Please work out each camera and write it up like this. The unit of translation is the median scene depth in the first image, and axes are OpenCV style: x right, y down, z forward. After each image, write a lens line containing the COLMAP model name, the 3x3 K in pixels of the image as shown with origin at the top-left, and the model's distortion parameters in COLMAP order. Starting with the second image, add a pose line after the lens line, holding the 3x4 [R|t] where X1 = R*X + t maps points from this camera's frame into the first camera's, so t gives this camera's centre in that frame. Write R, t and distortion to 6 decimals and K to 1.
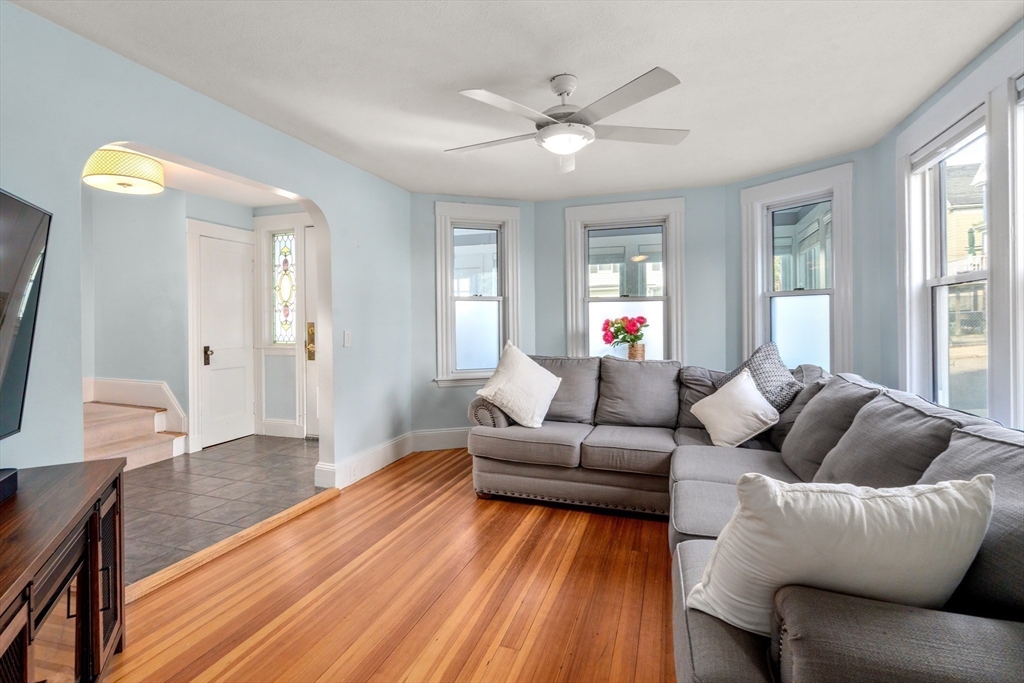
lens RADIAL K [[468.9, 0, 523.2], [0, 468.9, 323.4], [0, 0, 1]] dist [-0.001165, -0.000158]
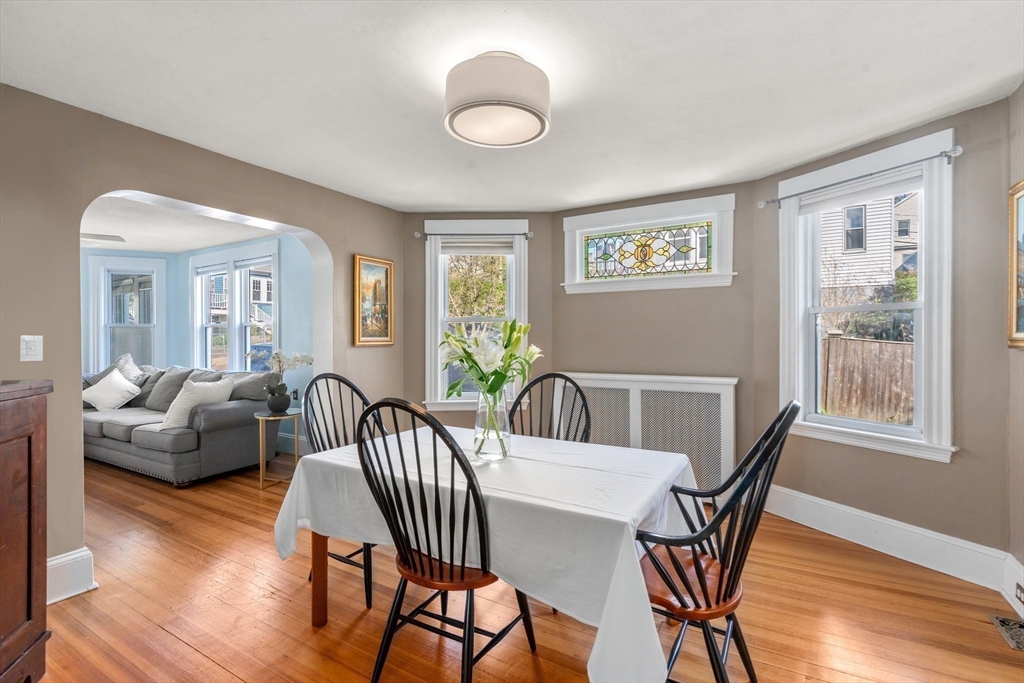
lens RADIAL K [[468.9, 0, 511.7], [0, 468.9, 347.3], [0, 0, 1]] dist [-0.001165, -0.000158]
pose [[0.209694, 0.000746, 0.977767, -1.043682], [0.001024, 0.999999, -0.000983, 0.020432], [-0.977767, 0.001207, 0.209693, -0.935835]]
